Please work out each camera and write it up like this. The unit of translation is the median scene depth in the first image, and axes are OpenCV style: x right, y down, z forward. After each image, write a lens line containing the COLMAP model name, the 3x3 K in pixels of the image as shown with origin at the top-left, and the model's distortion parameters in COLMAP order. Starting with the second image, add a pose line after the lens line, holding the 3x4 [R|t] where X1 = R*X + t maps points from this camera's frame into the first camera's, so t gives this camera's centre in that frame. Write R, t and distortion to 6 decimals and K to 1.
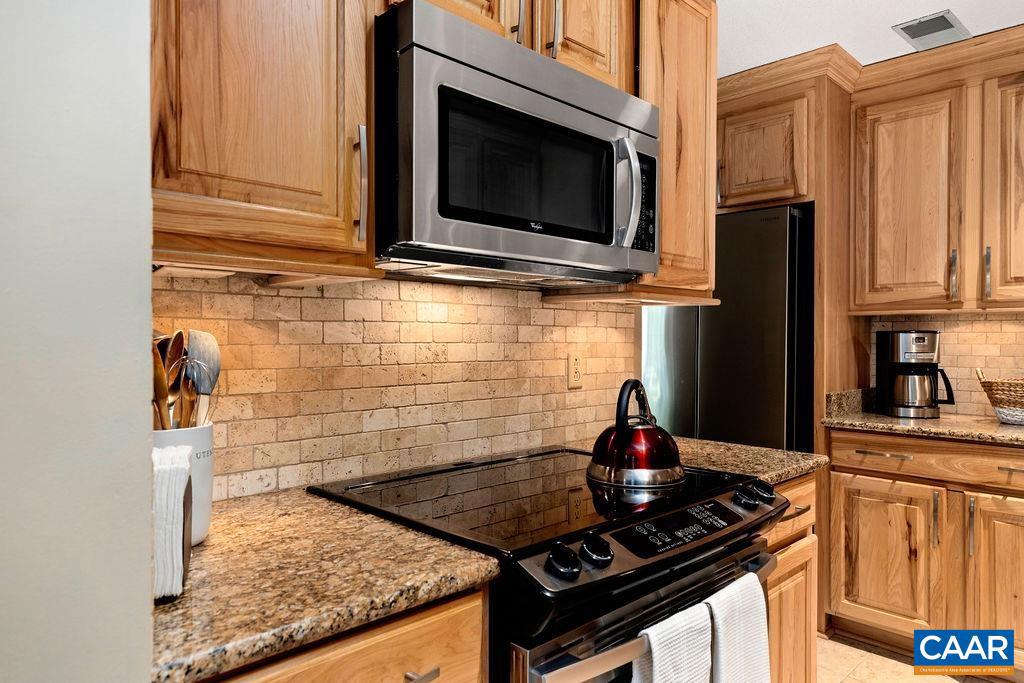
lens RADIAL K [[652.7, 0, 506.9], [0, 652.7, 339.0], [0, 0, 1]] dist [0.008177, -0.001185]
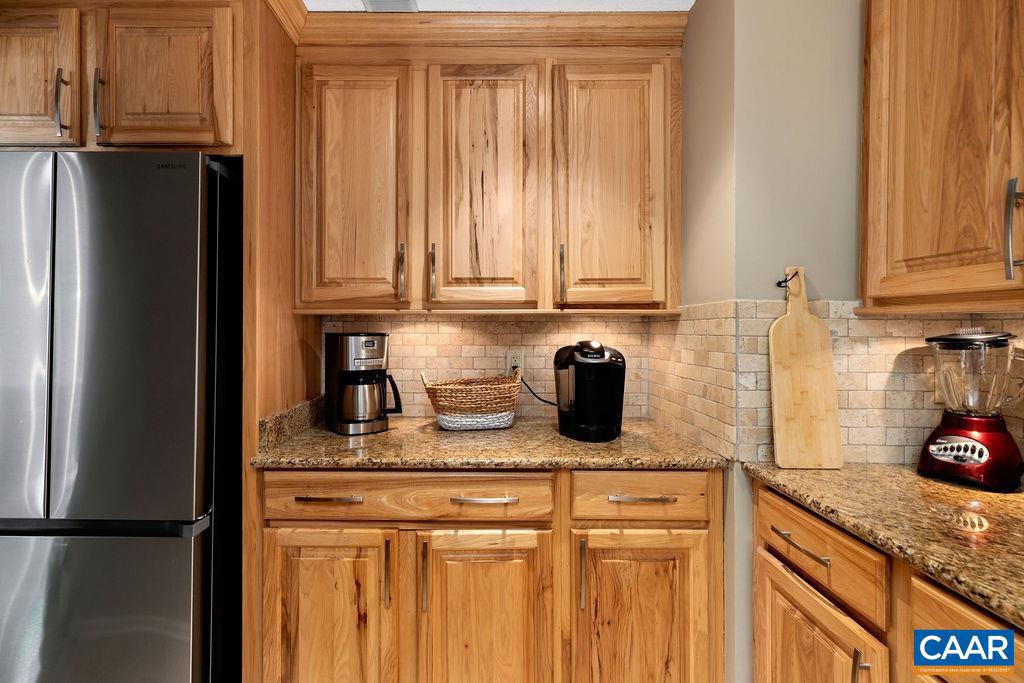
lens RADIAL K [[466.1, 0, 485.3], [0, 466.1, 324.7], [0, 0, 1]] dist [0.001153, 0.002097]
pose [[0.688626, 0.000406, 0.725117, 0.286538], [0.002329, 0.999993, -0.002772, -0.022181], [-0.725113, 0.003598, 0.688620, 0.460049]]
